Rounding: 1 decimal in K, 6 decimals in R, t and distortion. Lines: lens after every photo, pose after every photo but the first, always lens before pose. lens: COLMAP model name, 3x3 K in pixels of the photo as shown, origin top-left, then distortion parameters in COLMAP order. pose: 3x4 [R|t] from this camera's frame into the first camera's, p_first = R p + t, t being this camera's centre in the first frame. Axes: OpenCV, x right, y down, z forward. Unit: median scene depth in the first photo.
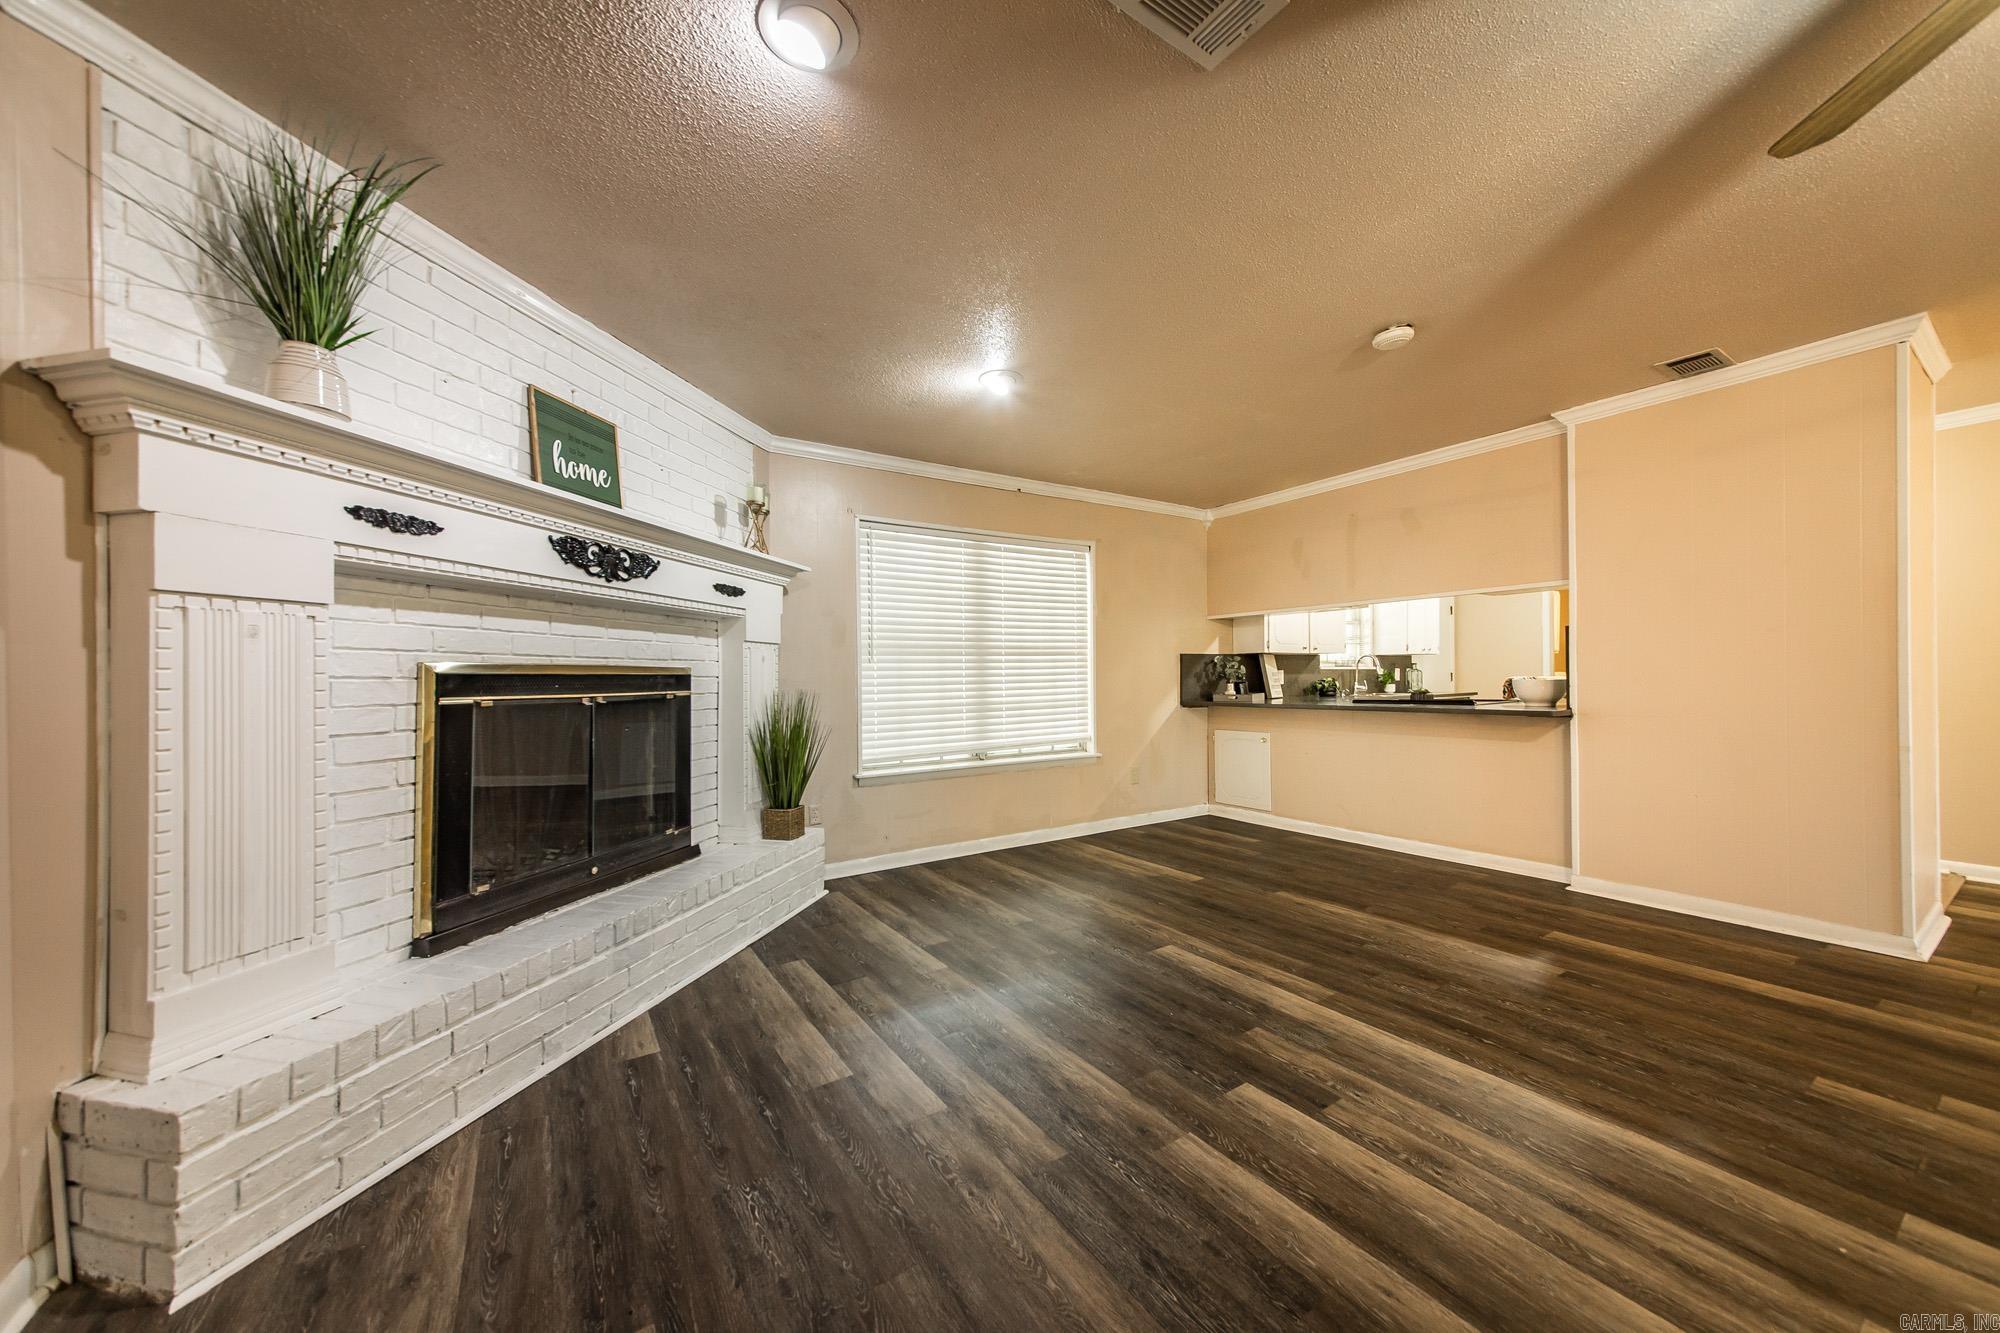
lens RADIAL K [[708.8, 0, 992.6], [0, 708.8, 669.8], [0, 0, 1]] dist [0.001988, 0.001896]
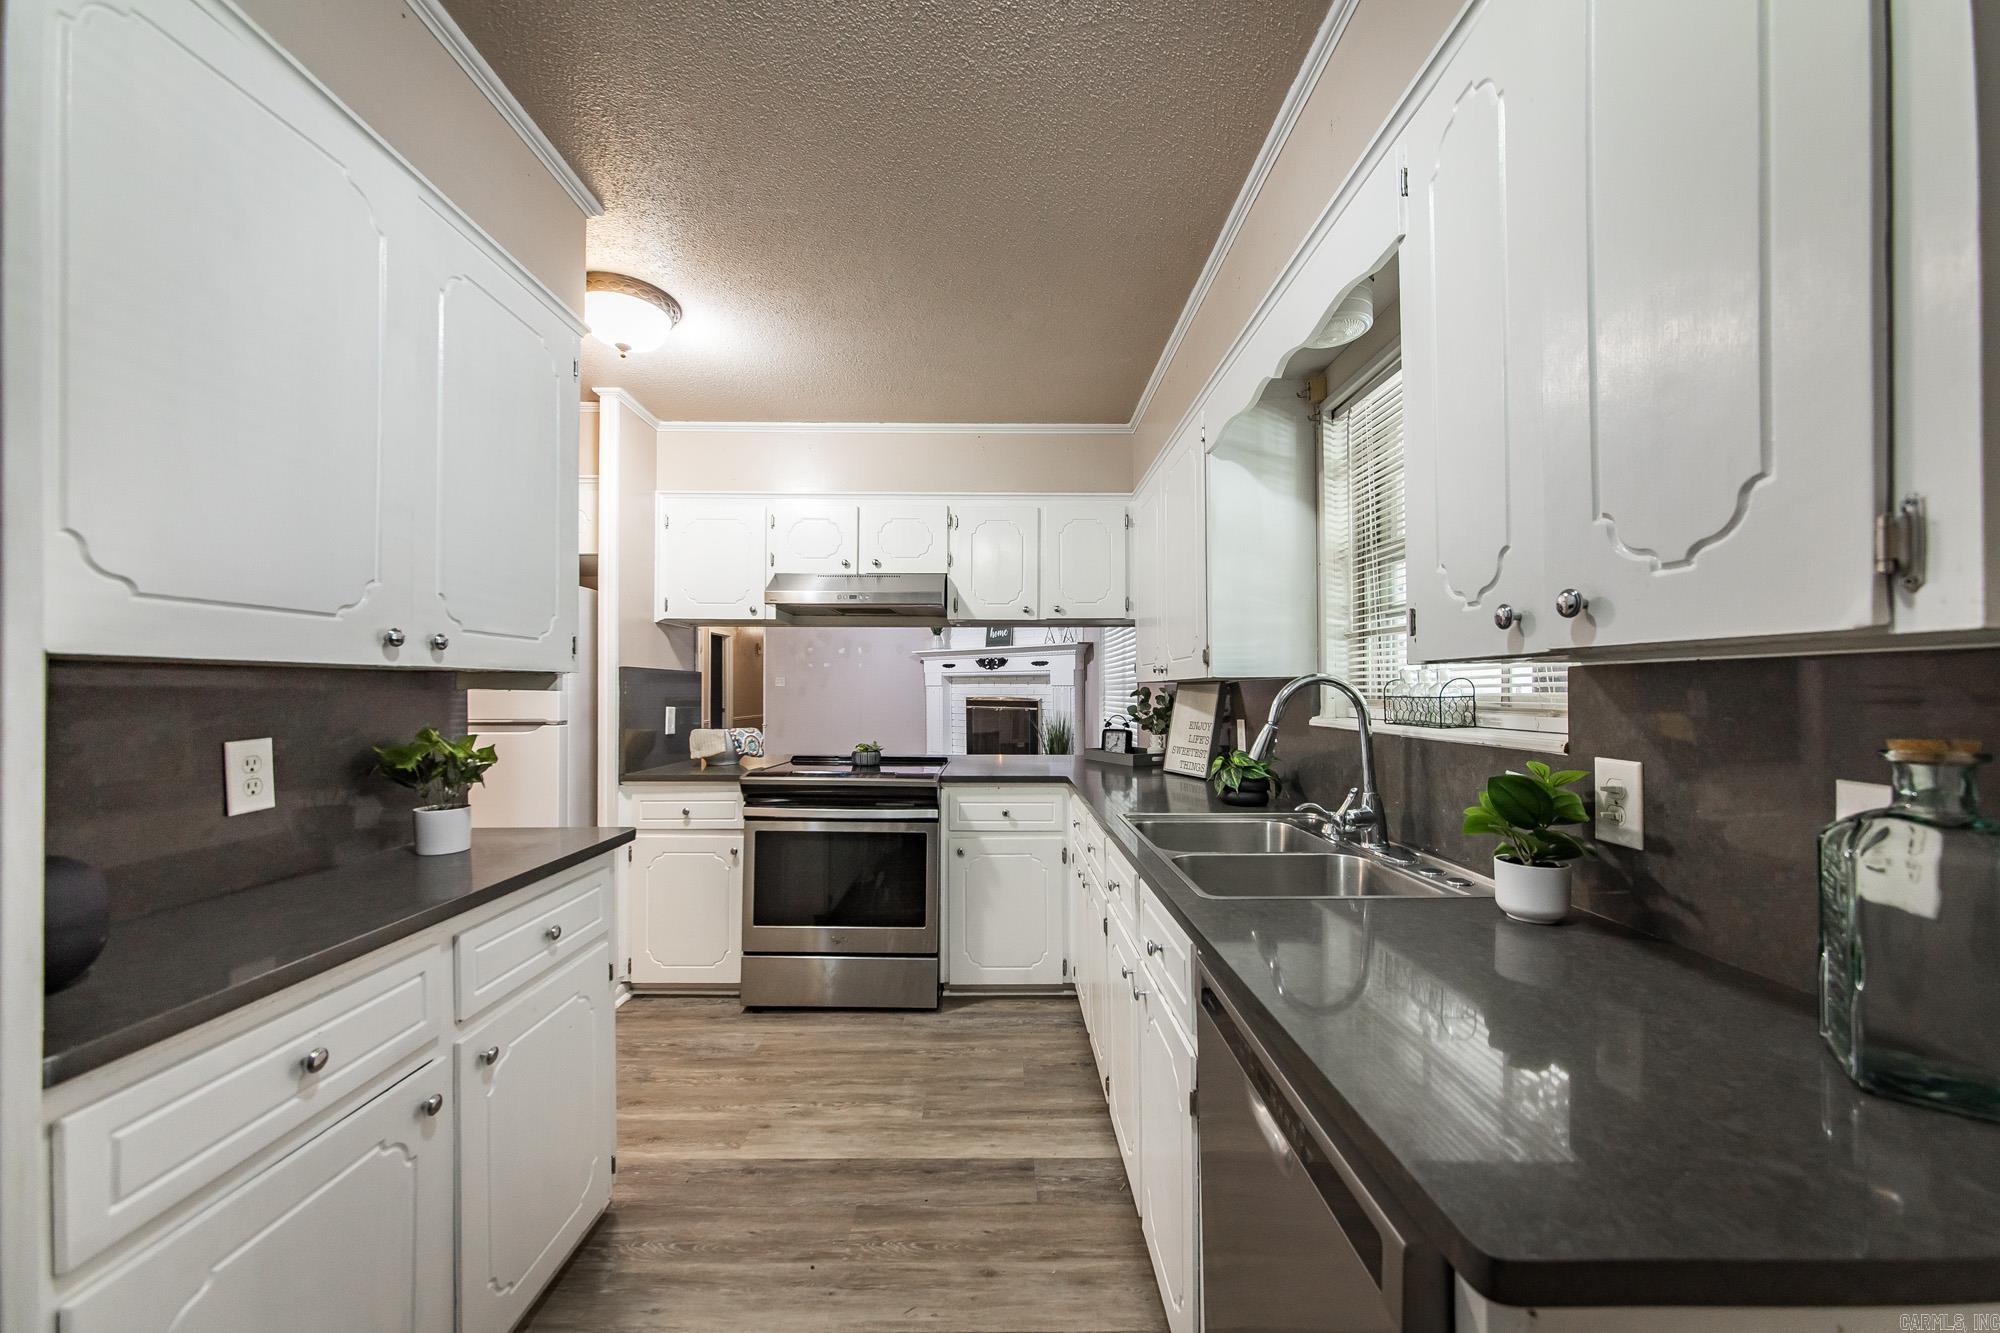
lens RADIAL K [[708.8, 0, 1004.4], [0, 708.8, 679.8], [0, 0, 1]] dist [0.001988, 0.001896]
pose [[-0.536552, -0.004981, -0.843852, 1.987029], [0.010534, 0.999865, -0.012600, -0.043072], [0.843801, -0.015650, -0.536428, 2.666003]]
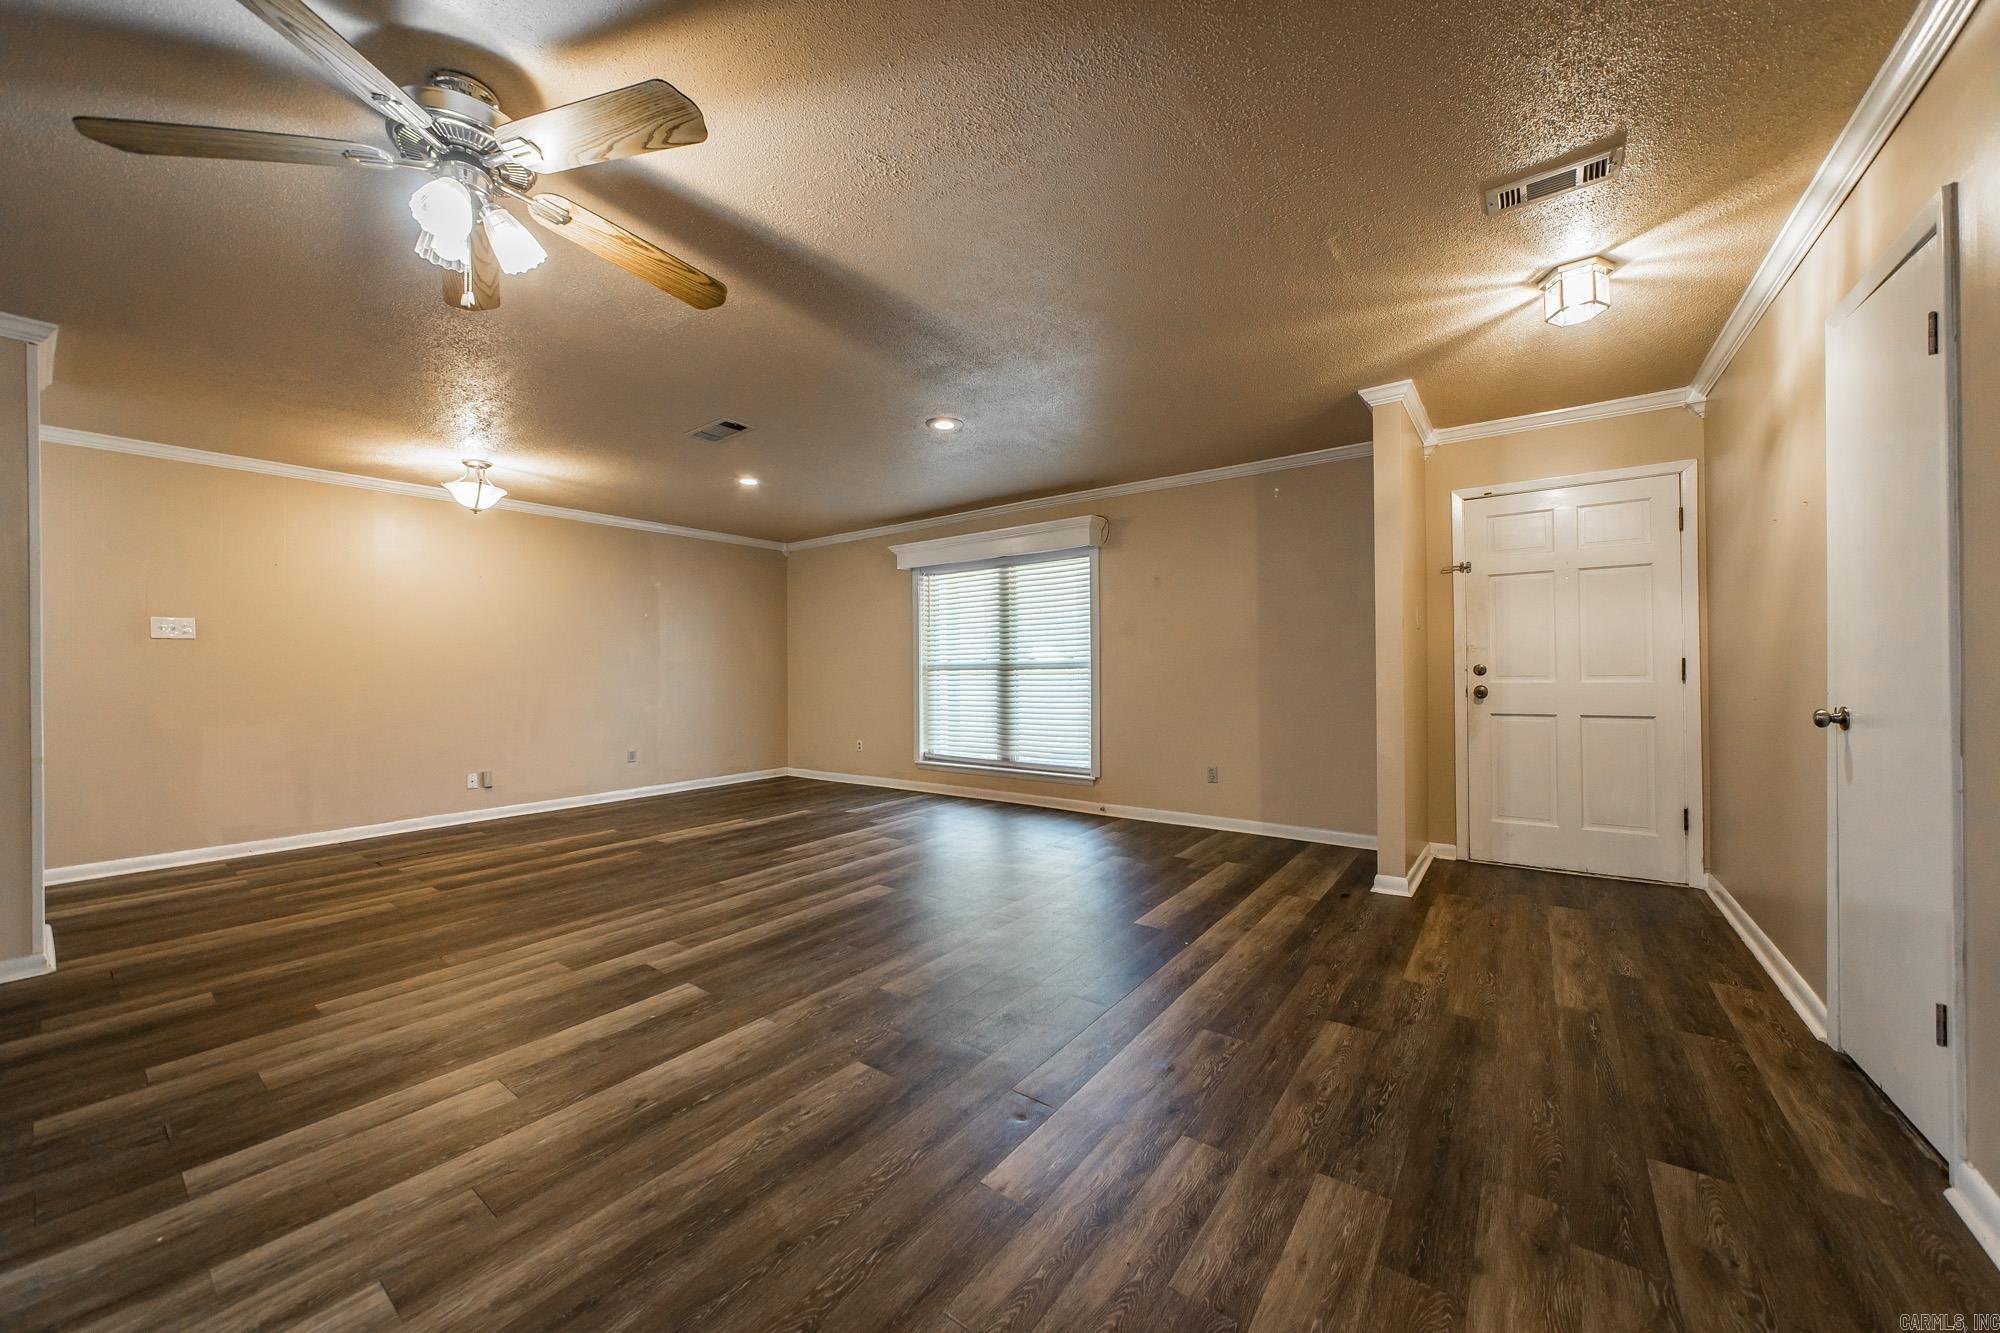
lens RADIAL K [[708.8, 0, 1004.8], [0, 708.8, 676.6], [0, 0, 1]] dist [0.001988, 0.001896]
pose [[-0.362323, 0.002596, 0.932049, -0.125204], [0.001968, 0.999996, -0.002020, -0.000590], [-0.932050, 0.001103, -0.362327, 0.129916]]
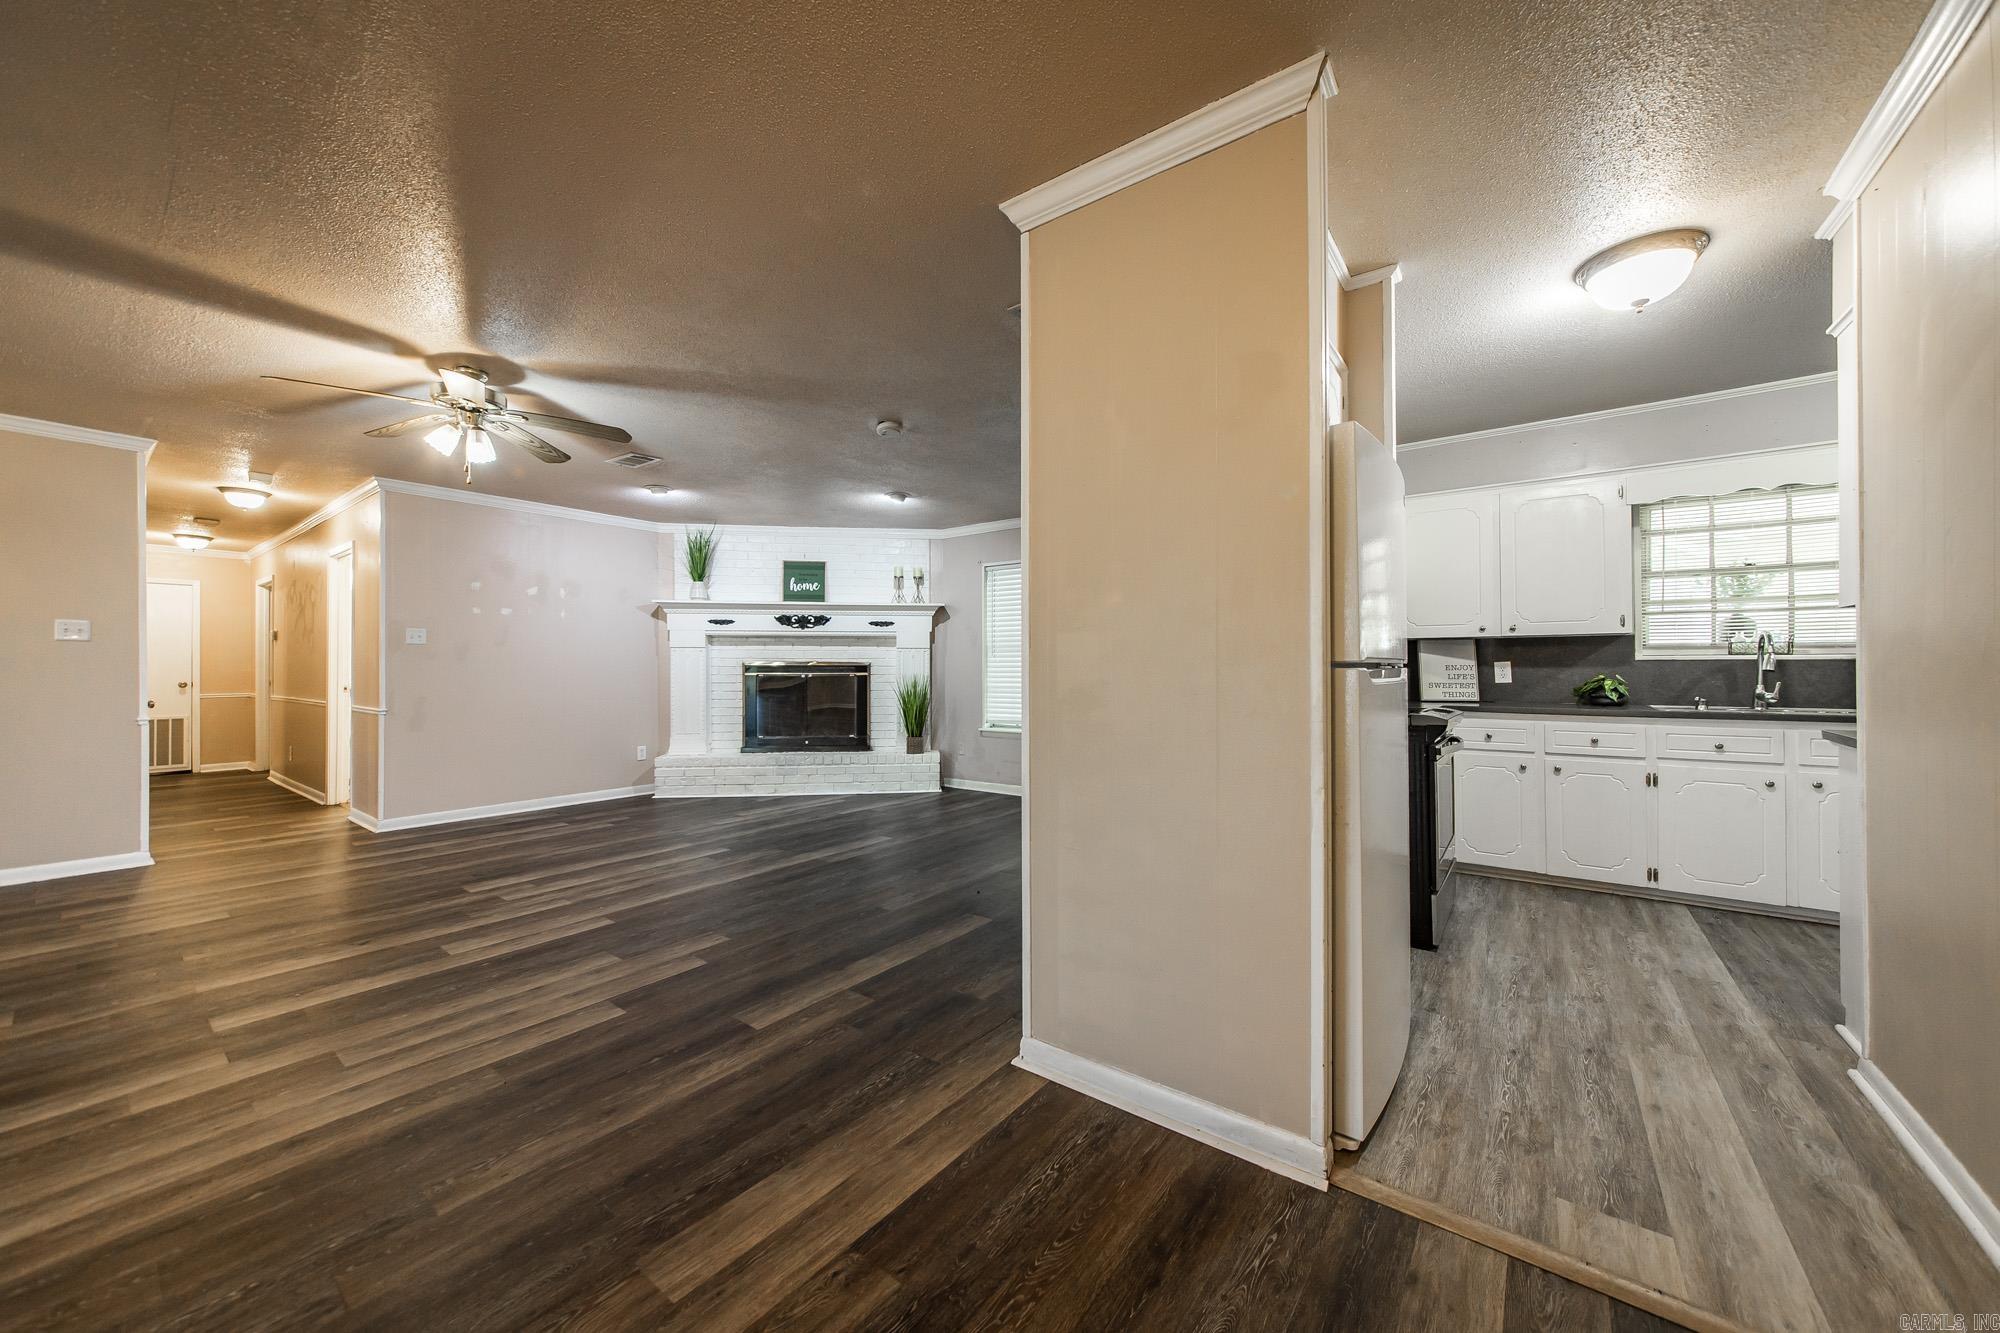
lens RADIAL K [[708.8, 0, 994.4], [0, 708.8, 665.1], [0, 0, 1]] dist [0.001988, 0.001896]
pose [[0.340176, 0.006319, -0.940341, 2.082382], [0.006994, 0.999933, 0.009250, -0.013884], [0.940336, -0.009724, 0.340109, 0.776277]]
